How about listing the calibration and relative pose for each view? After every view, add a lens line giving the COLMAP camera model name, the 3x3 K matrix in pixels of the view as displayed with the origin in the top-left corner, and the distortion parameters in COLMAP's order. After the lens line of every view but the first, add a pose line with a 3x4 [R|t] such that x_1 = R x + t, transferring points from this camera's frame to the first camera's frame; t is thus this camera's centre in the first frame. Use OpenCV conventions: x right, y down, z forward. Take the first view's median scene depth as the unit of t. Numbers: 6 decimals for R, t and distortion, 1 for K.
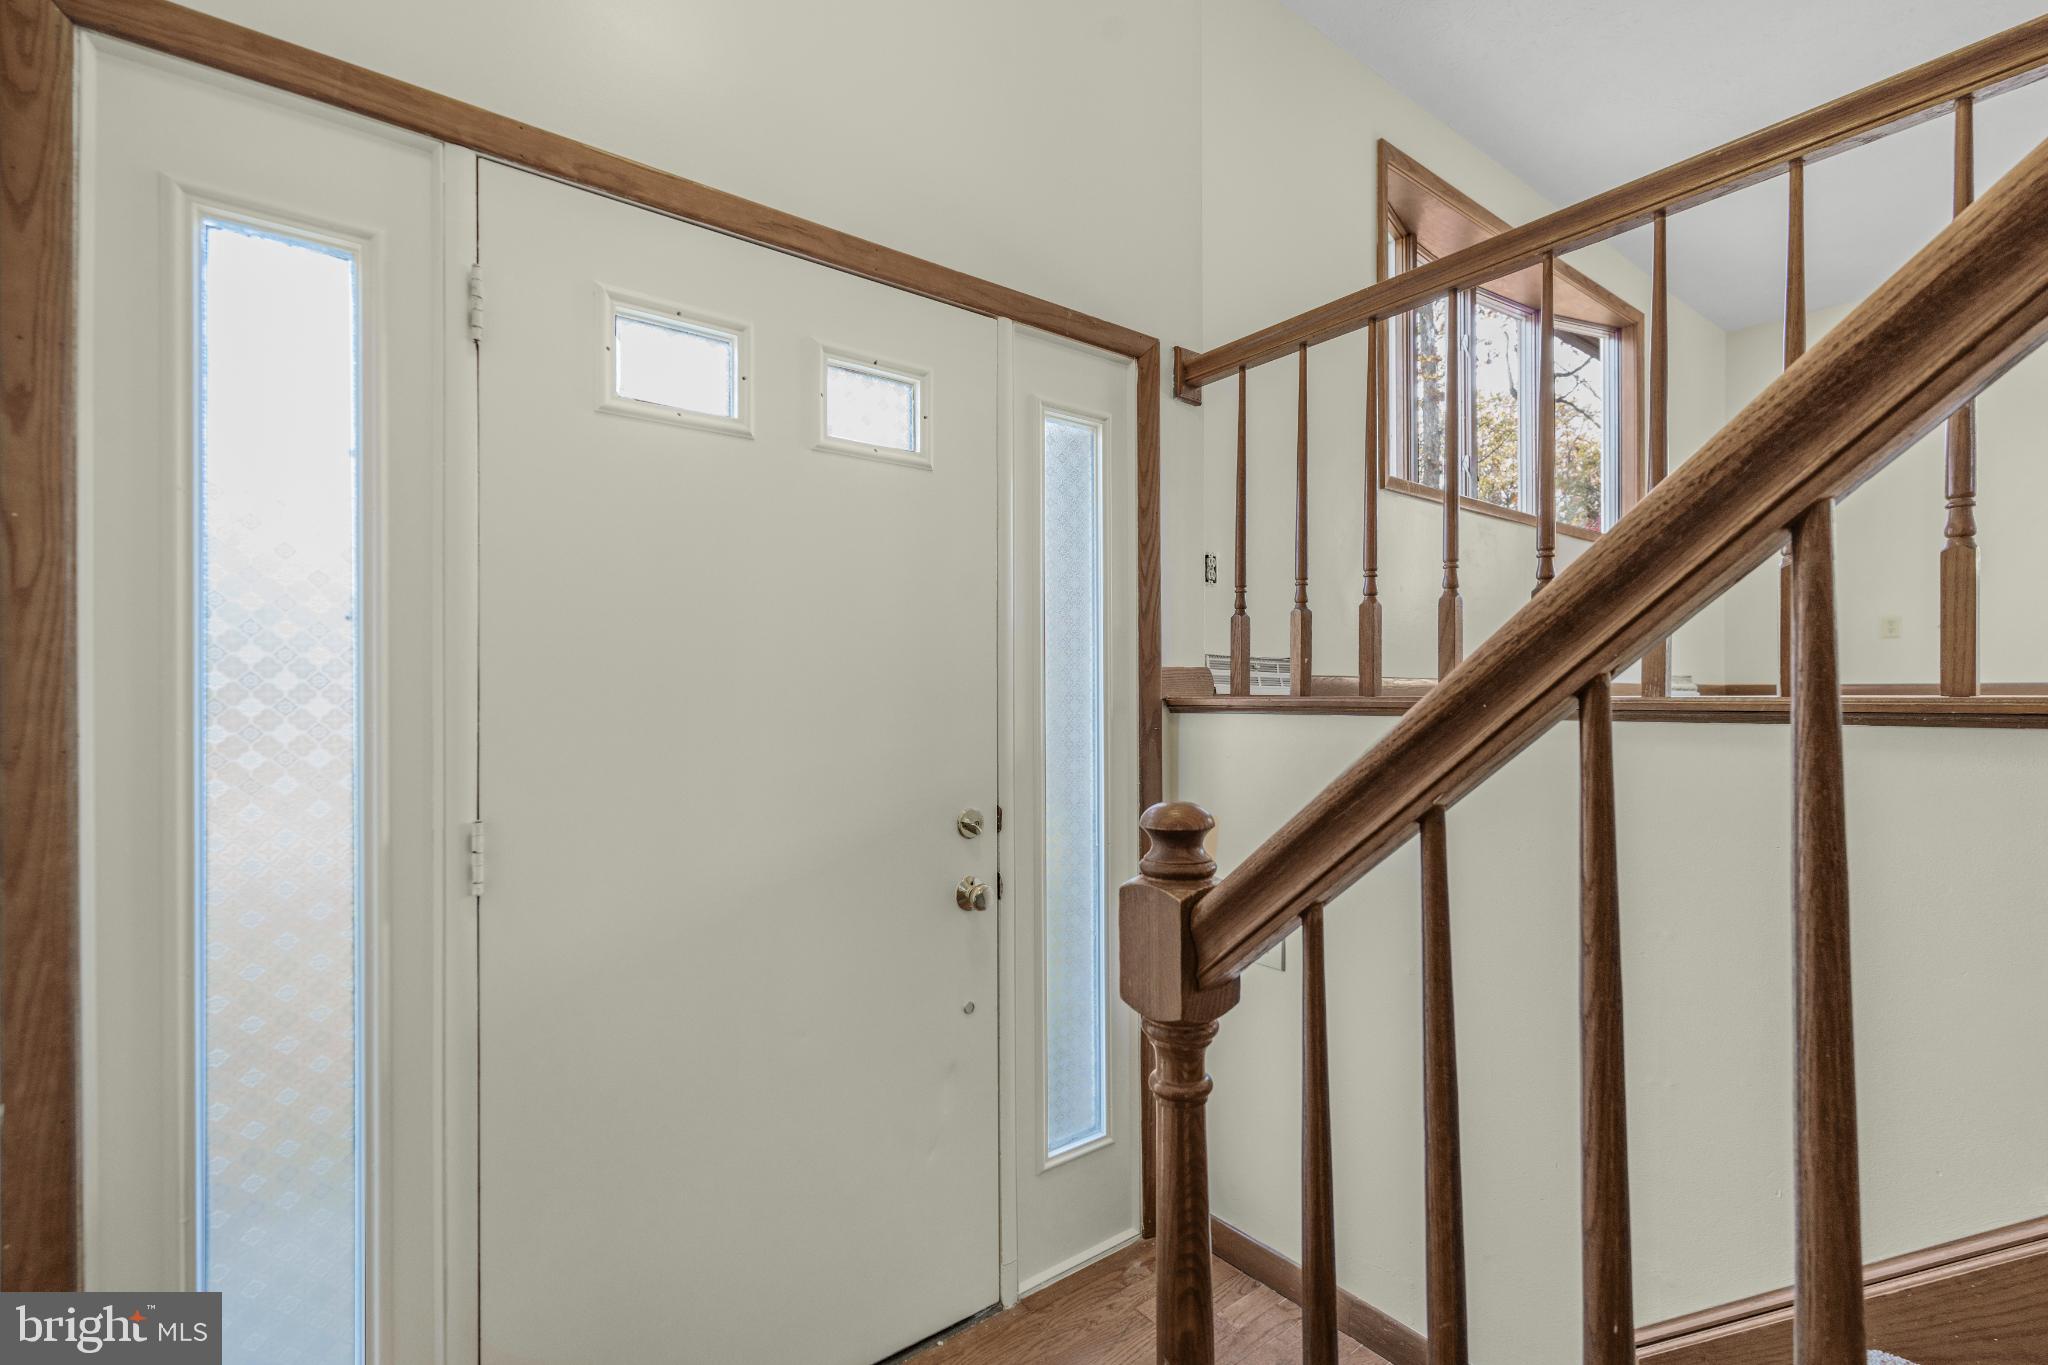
lens RADIAL K [[898.9, 0, 1031.6], [0, 898.9, 698.8], [0, 0, 1]] dist [-0.001082, 0.000356]
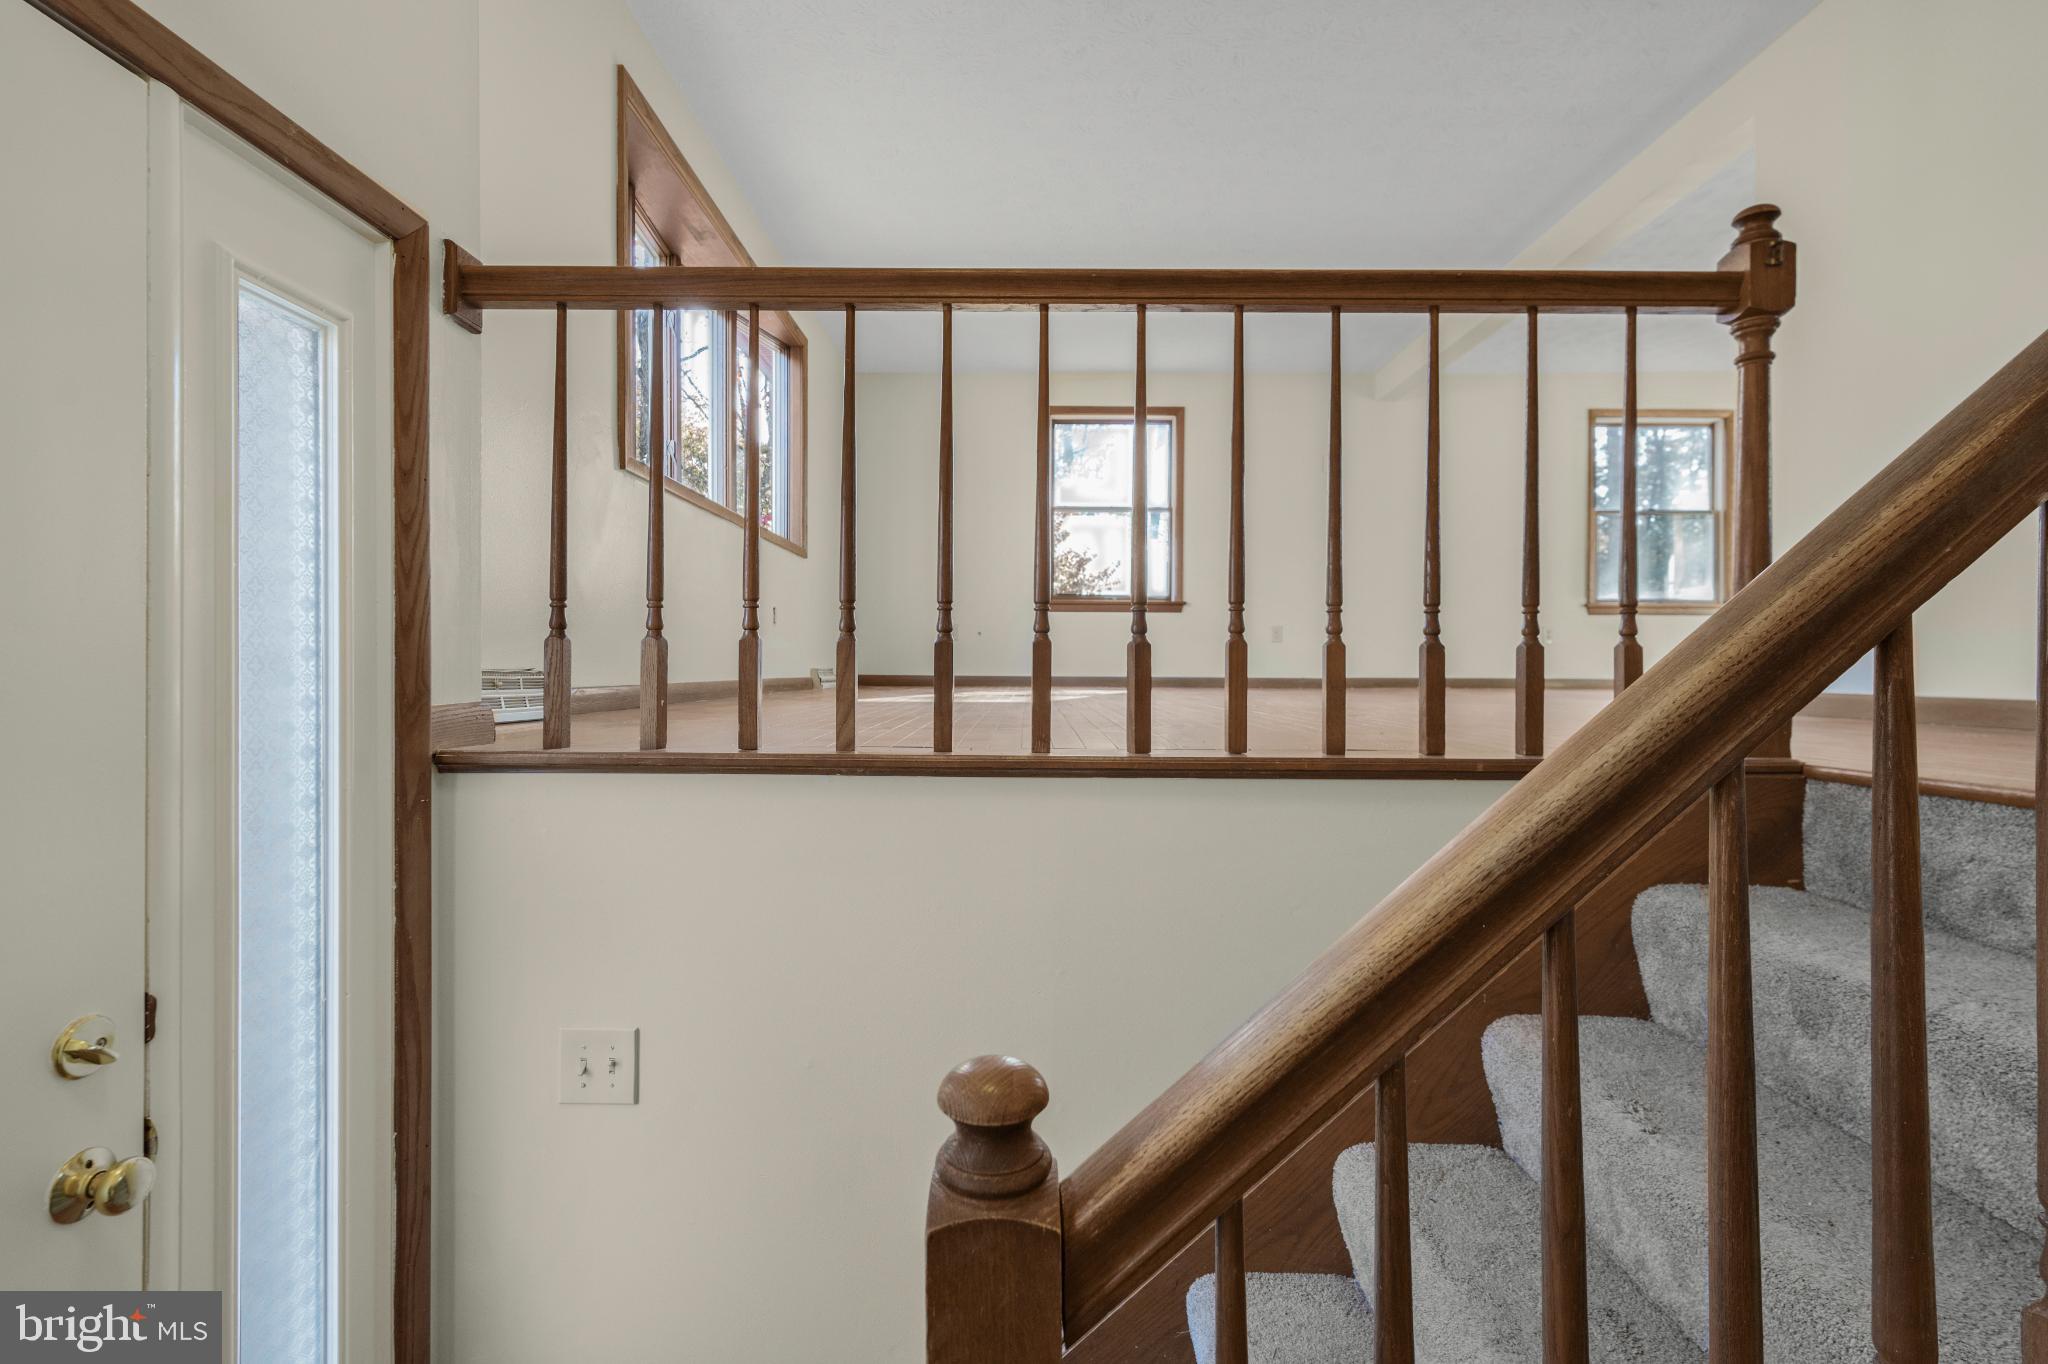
lens RADIAL K [[935.3, 0, 1025.9], [0, 935.3, 668.7], [0, 0, 1]] dist [0.000227, 0.000450]
pose [[0.608063, 0.002832, 0.793884, -0.143312], [-0.005238, 0.999986, 0.000445, -0.068367], [-0.793871, -0.004429, 0.608070, 0.218005]]
